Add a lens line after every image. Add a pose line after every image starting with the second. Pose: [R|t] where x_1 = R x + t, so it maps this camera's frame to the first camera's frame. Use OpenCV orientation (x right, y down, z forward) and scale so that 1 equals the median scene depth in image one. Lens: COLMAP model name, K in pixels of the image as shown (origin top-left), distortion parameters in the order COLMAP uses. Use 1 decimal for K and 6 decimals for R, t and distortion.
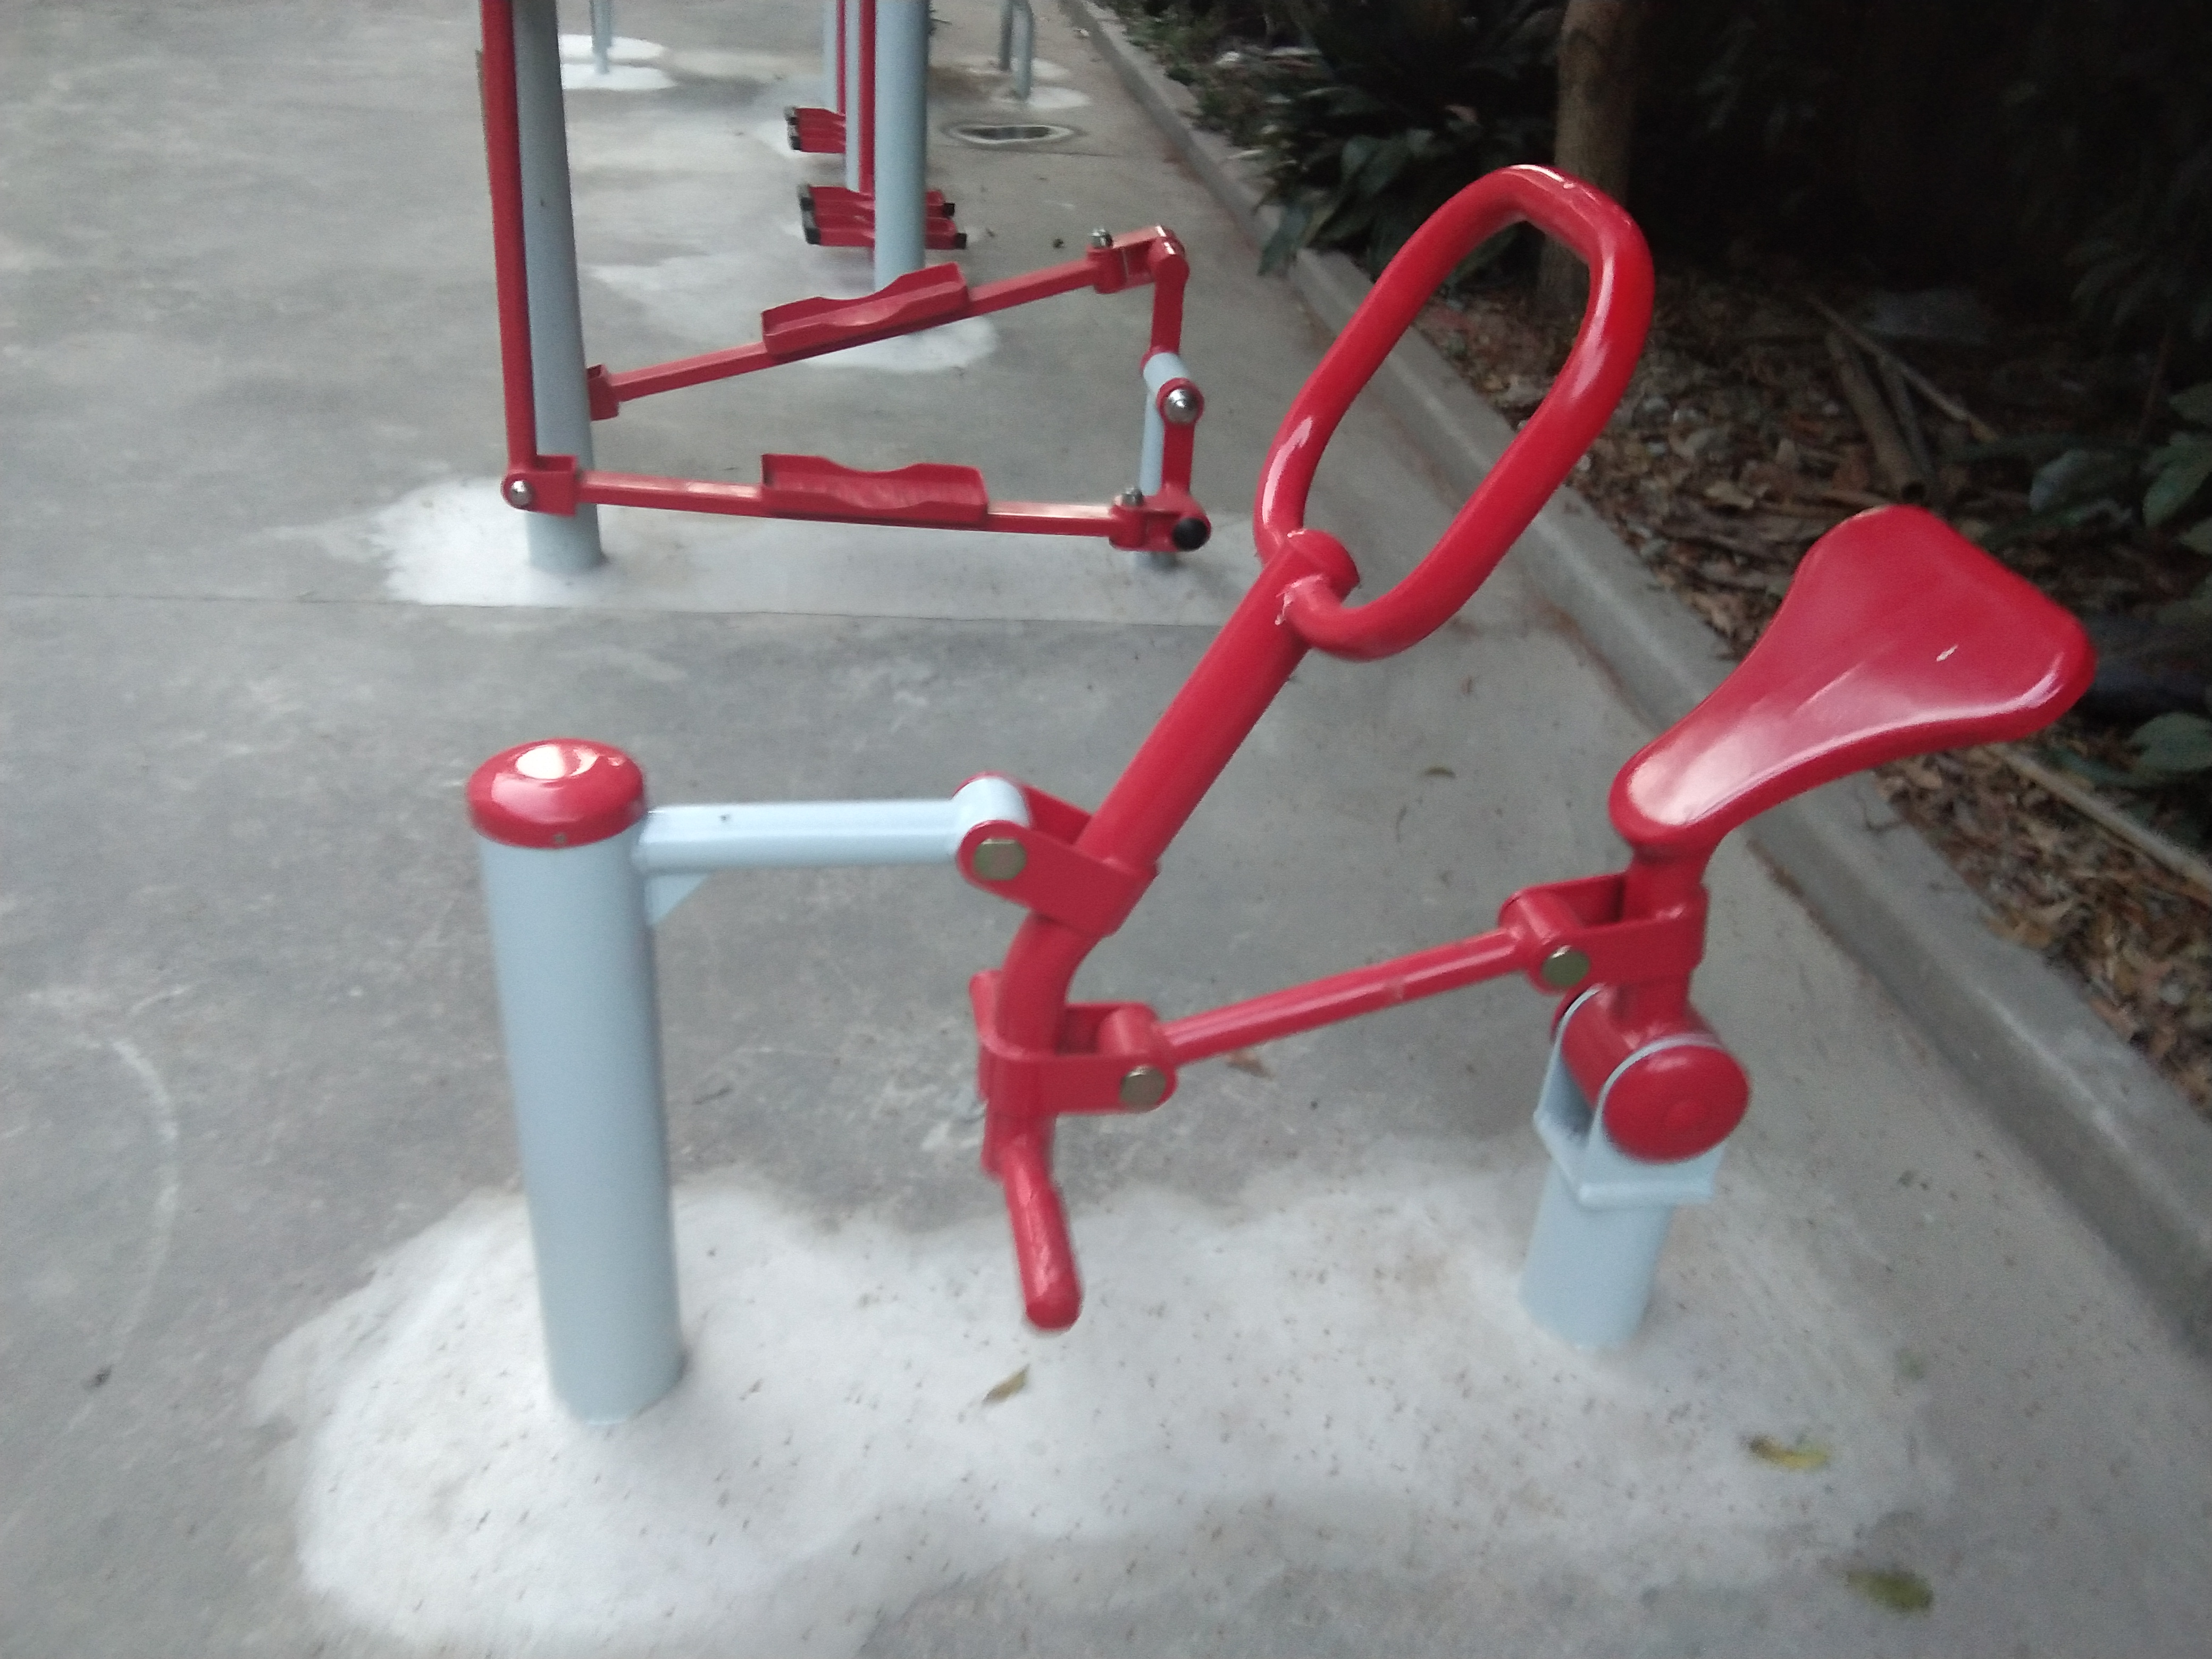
lens RADIAL K [[1715.2, 0, 1077.7], [0, 1715.2, 822.9], [0, 0, 1]] dist [0.083858, -0.123310]
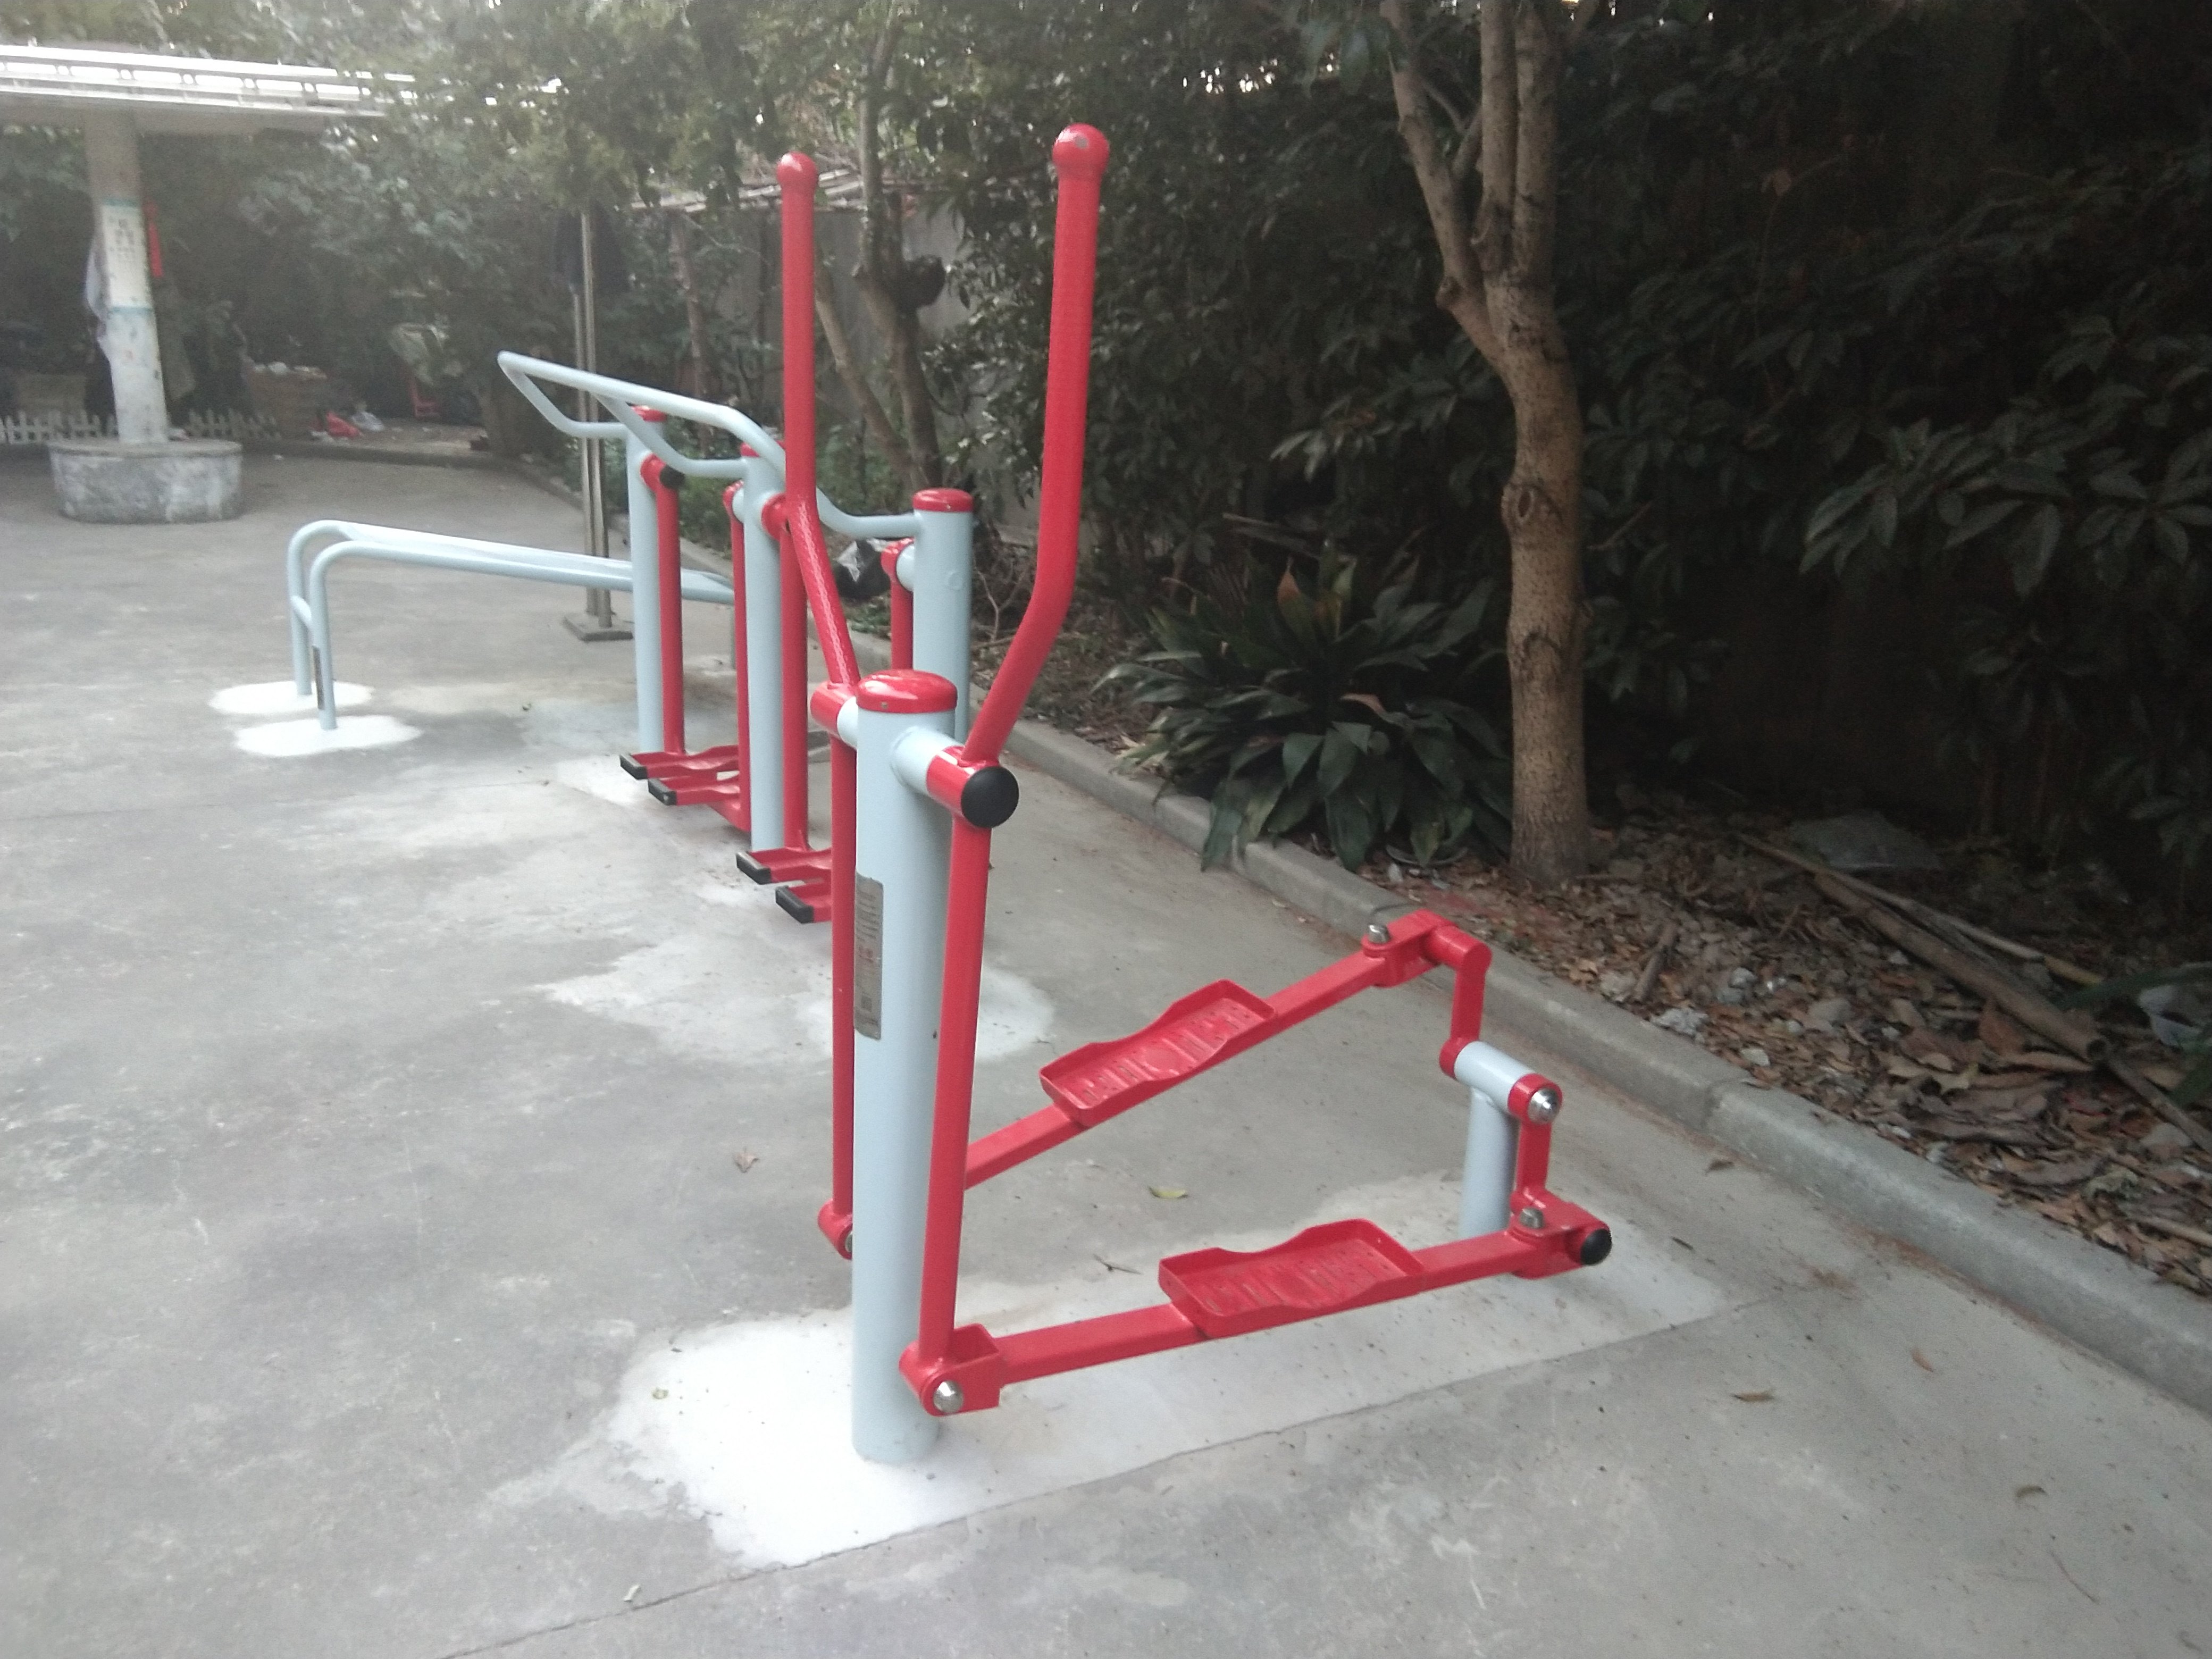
lens RADIAL K [[1753.9, 0, 1097.1], [0, 1753.9, 830.4], [0, 0, 1]] dist [0.088520, -0.111499]
pose [[0.943183, -0.130165, 0.305715, -0.416148], [0.204381, 0.952702, -0.224915, -0.213638], [-0.261980, 0.274619, 0.925176, 0.154331]]
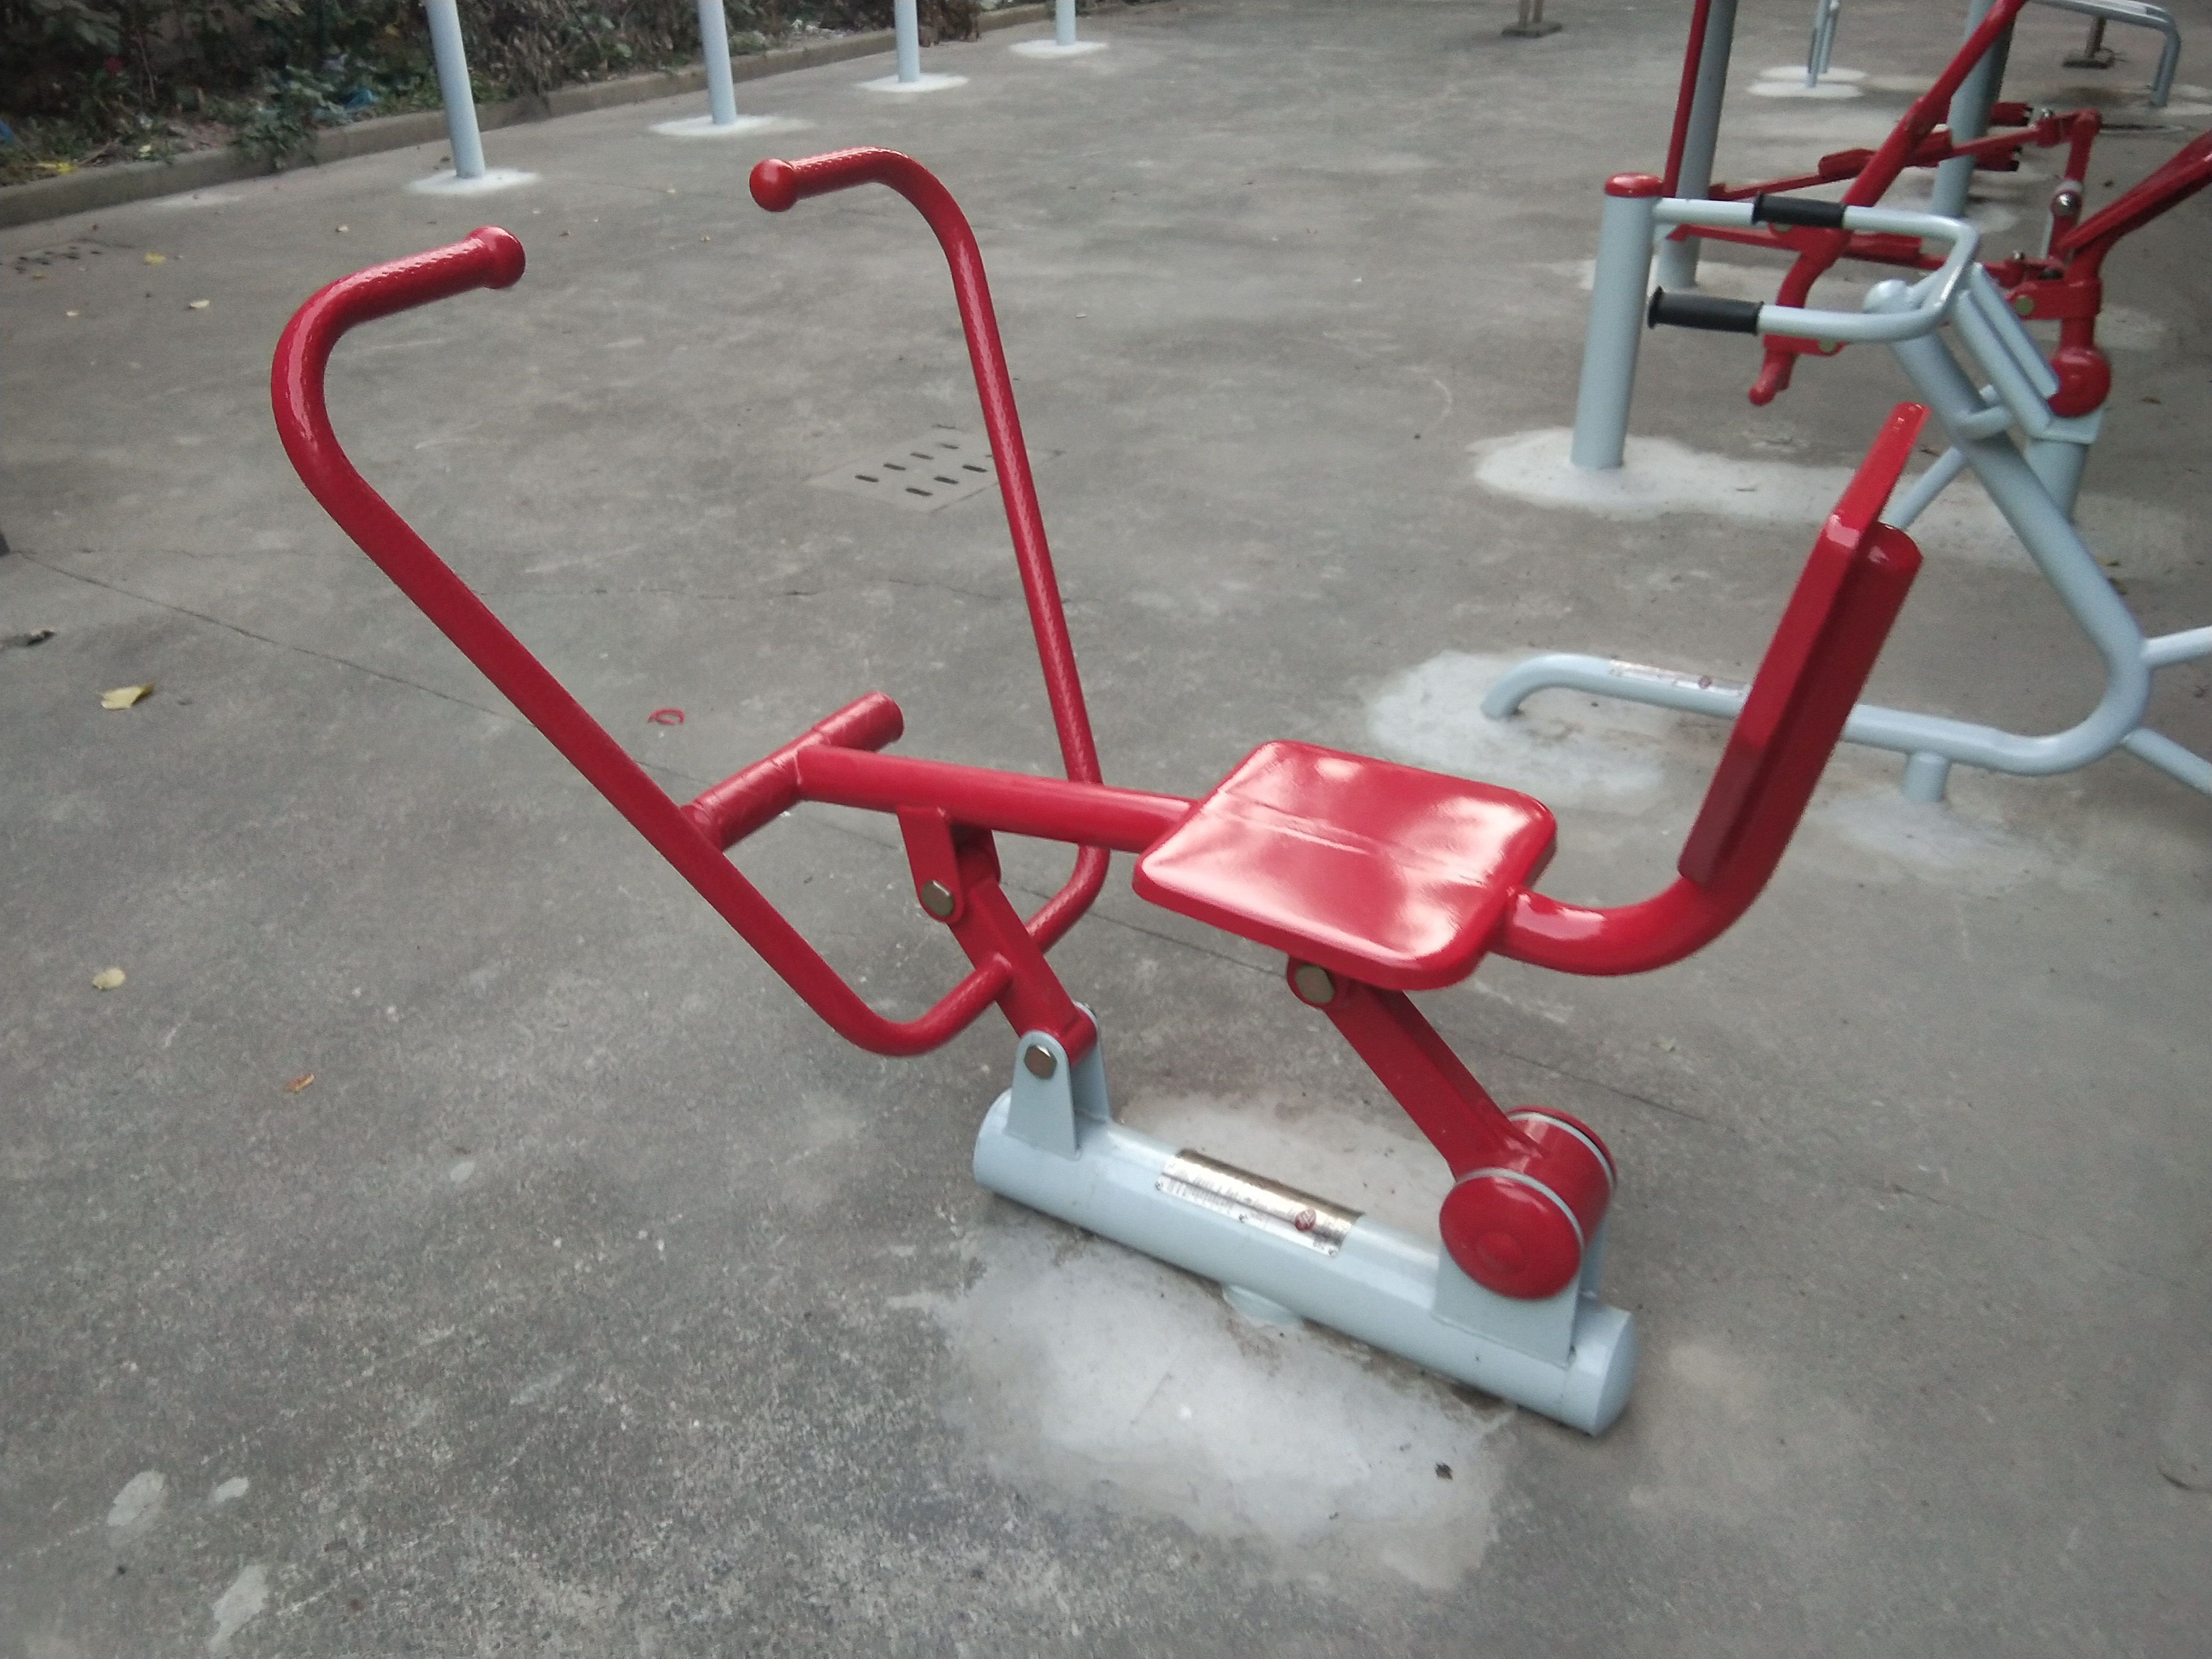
lens RADIAL K [[1753.9, 0, 1097.1], [0, 1753.9, 830.4], [0, 0, 1]] dist [0.088520, -0.111499]
pose [[0.800871, 0.223837, -0.555431, 0.392471], [-0.259949, 0.965517, 0.014281, 0.542018], [0.539474, 0.132947, 0.831440, -0.820448]]
